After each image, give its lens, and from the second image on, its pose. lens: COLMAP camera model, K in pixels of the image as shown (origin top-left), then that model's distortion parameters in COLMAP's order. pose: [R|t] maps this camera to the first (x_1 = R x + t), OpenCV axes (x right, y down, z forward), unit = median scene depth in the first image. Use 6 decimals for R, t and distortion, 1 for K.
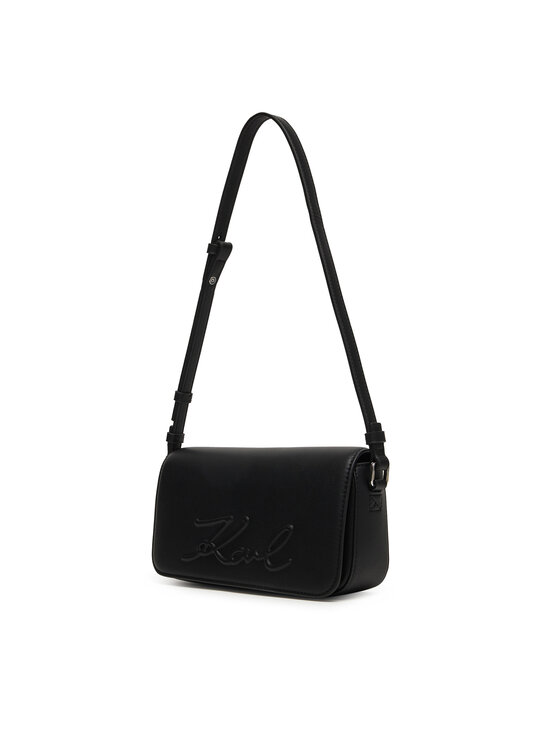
lens RADIAL K [[977.8, 0, 280.5], [0, 977.8, 372.3], [0, 0, 1]] dist [-0.082851, 0.000000]
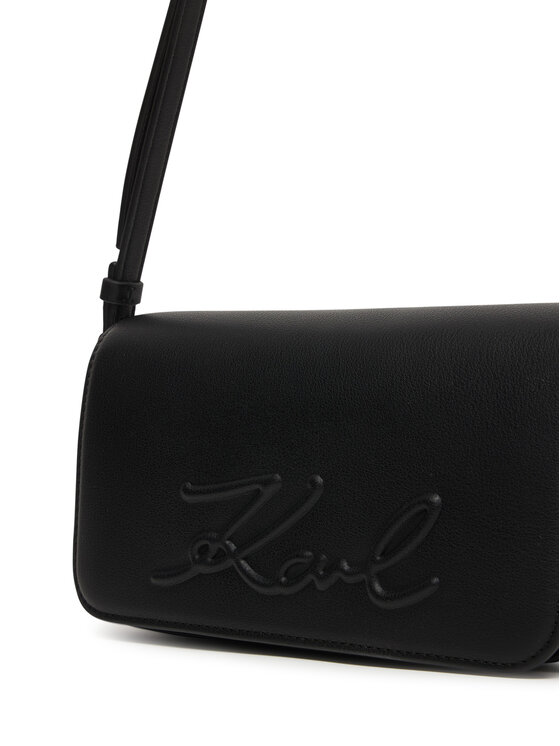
lens RADIAL K [[1675.0, 0, 280.0], [0, 1675.0, 373.0], [0, 0, 1]] dist [-0.305915, 0.000000]
pose [[0.998061, 0.001318, 0.062228, -0.092134], [-0.005719, 0.997489, 0.070594, 0.055930], [-0.061979, -0.070813, 0.995562, 0.310267]]
